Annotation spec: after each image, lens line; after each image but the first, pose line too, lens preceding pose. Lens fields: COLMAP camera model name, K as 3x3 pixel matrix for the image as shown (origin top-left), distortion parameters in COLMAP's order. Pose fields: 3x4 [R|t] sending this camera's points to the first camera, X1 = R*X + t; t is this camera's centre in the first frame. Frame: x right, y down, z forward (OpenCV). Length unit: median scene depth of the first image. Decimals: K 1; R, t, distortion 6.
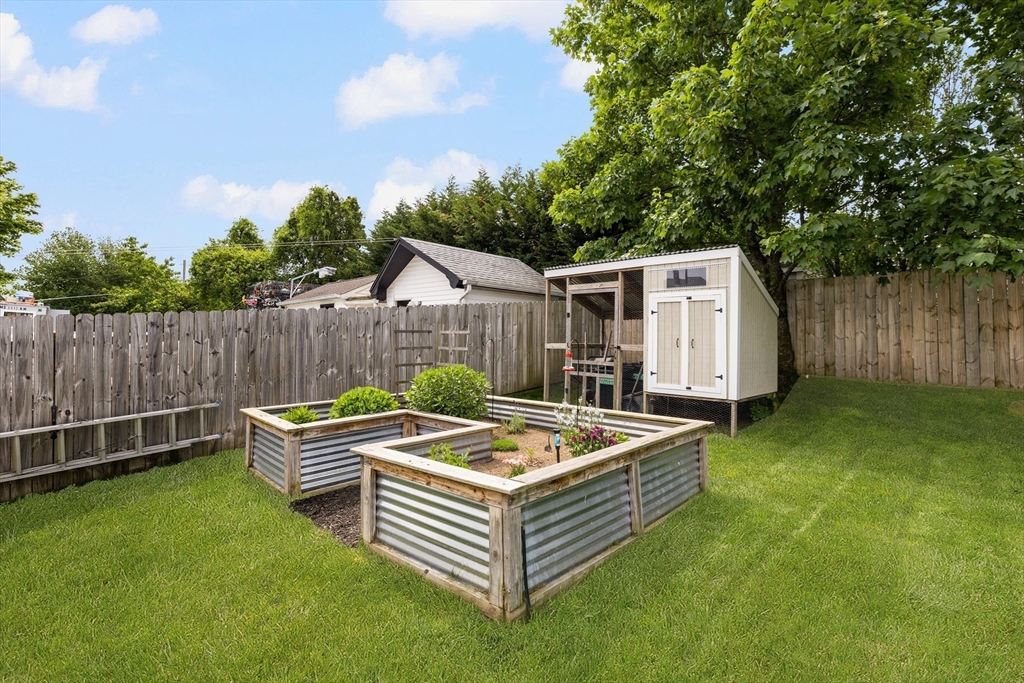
lens RADIAL K [[446.4, 0, 513.9], [0, 446.4, 326.3], [0, 0, 1]] dist [0.001449, 0.000442]
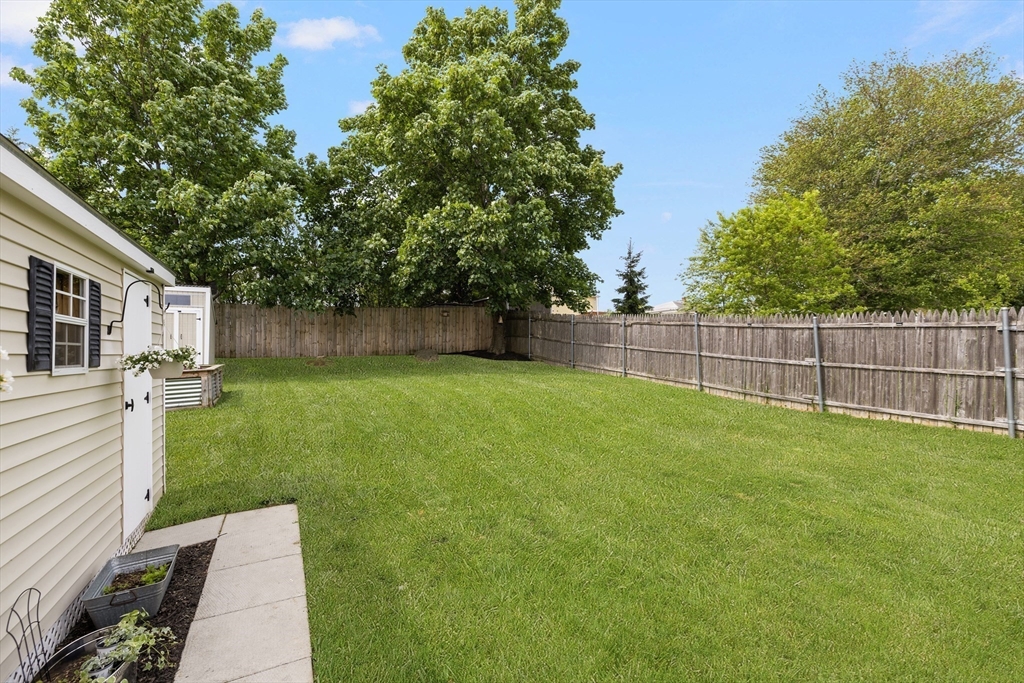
lens RADIAL K [[446.4, 0, 513.9], [0, 446.4, 326.3], [0, 0, 1]] dist [0.001449, 0.000442]
pose [[0.264698, 0.031277, 0.963824, -0.877368], [-0.001406, 0.999485, -0.032048, 0.046506], [-0.964330, 0.007128, 0.264606, -0.692807]]
